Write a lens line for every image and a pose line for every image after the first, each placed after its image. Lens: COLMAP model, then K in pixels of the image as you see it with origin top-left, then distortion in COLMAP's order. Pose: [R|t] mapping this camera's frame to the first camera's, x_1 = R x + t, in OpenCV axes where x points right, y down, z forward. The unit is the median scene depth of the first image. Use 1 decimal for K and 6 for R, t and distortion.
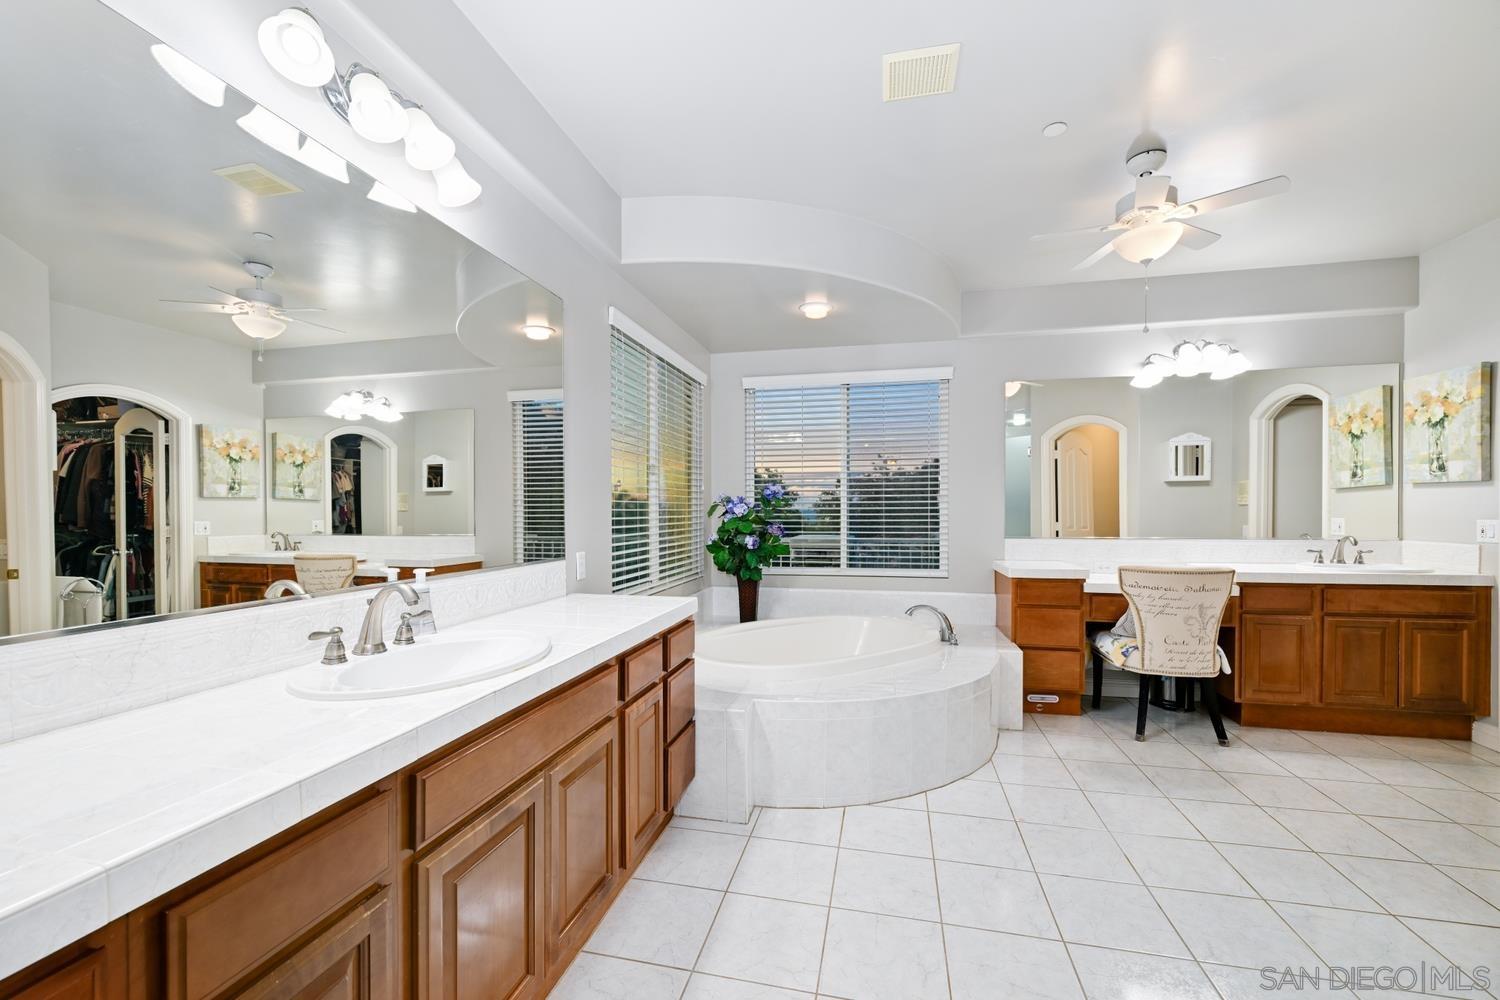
lens RADIAL K [[589.3, 0, 752.5], [0, 589.3, 504.3], [0, 0, 1]] dist [-0.000824, -0.000261]
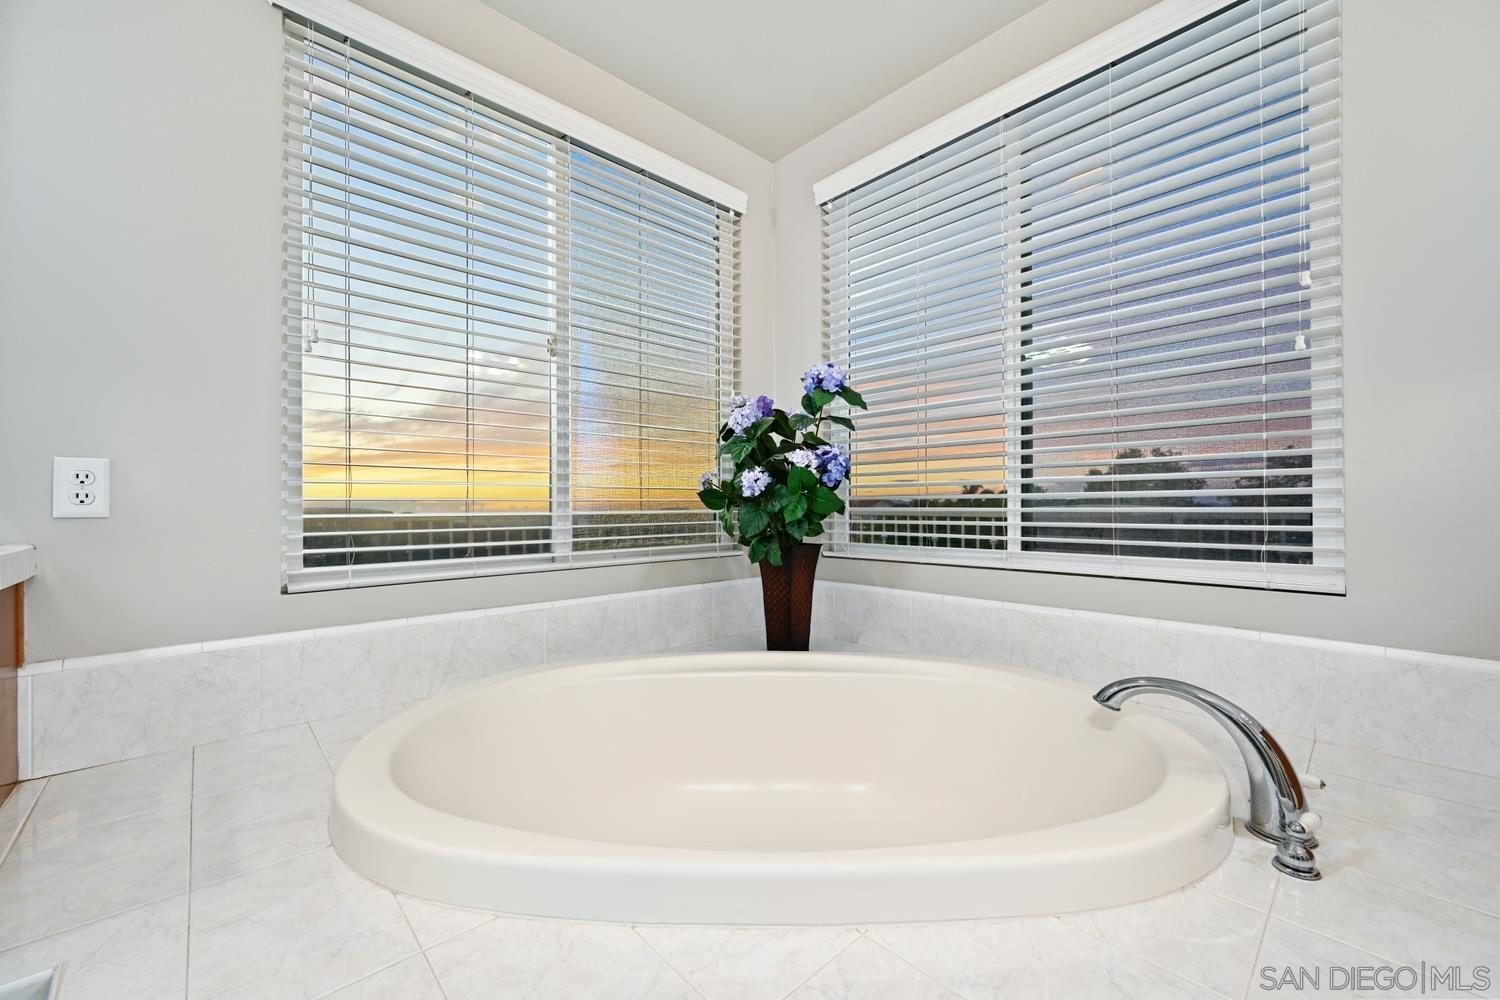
lens RADIAL K [[589.3, 0, 752.5], [0, 589.3, 504.3], [0, 0, 1]] dist [-0.000824, -0.000261]
pose [[0.832919, -0.000462, -0.553395, 0.243518], [0.002980, 0.999989, 0.003649, 0.075647], [0.553387, -0.004689, 0.832911, 0.571127]]
